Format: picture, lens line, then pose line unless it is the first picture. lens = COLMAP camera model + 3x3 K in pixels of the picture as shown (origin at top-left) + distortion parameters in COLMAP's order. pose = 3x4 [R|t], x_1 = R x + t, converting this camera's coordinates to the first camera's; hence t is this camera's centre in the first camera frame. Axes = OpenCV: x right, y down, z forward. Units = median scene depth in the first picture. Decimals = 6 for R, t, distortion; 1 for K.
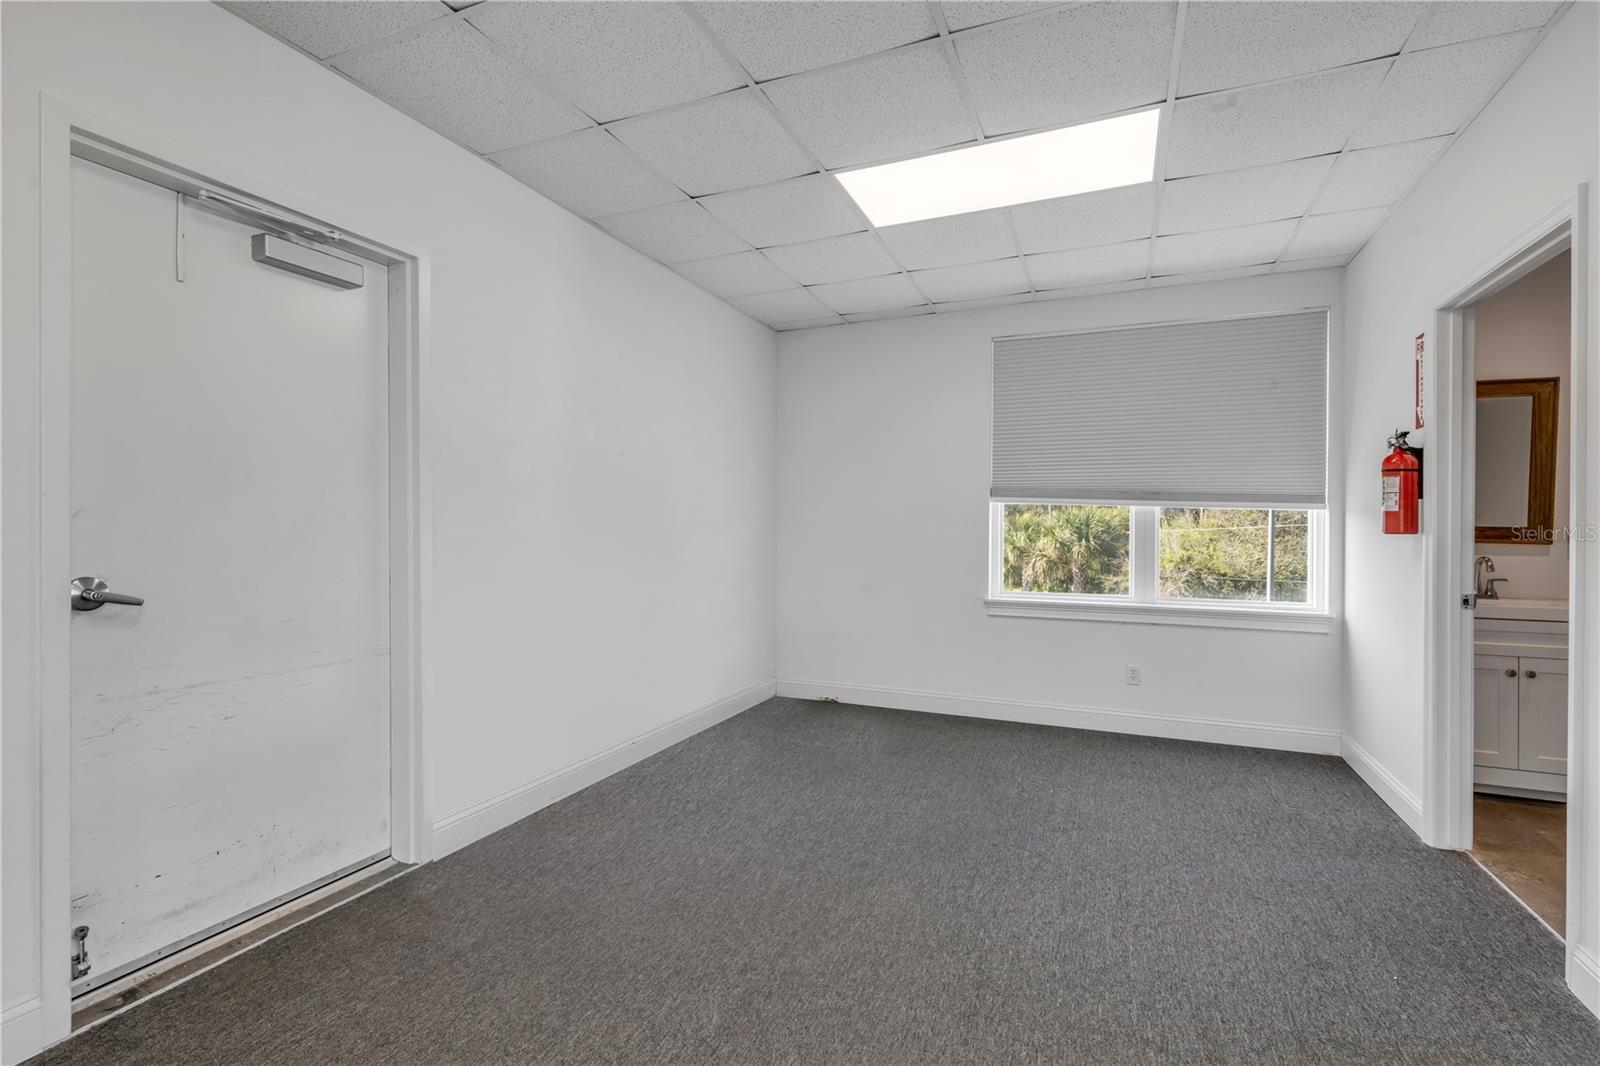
lens RADIAL K [[727.3, 0, 795.1], [0, 727.3, 530.1], [0, 0, 1]] dist [0.011054, 0.000532]
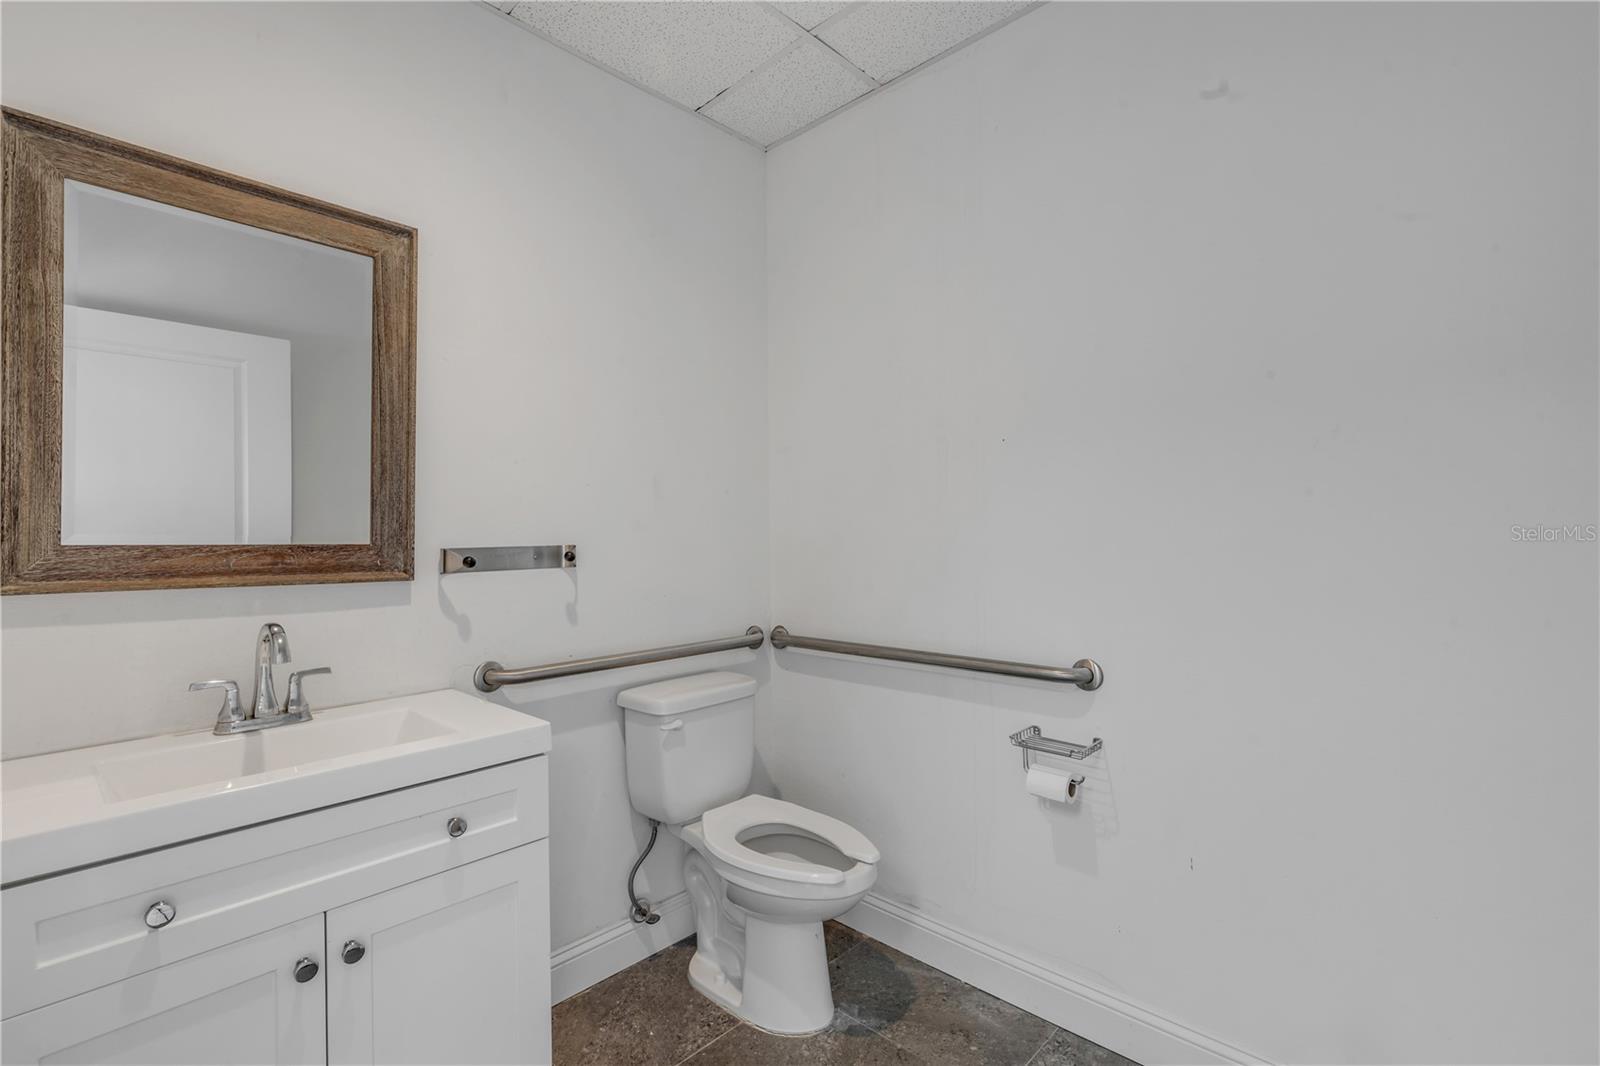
lens RADIAL K [[727.3, 0, 798.8], [0, 727.3, 535.3], [0, 0, 1]] dist [0.011054, 0.000532]
pose [[0.337898, -0.008037, 0.941148, 0.395036], [0.021049, 0.999778, 0.000981, -0.002813], [-0.940947, 0.019479, 0.337992, 0.358036]]
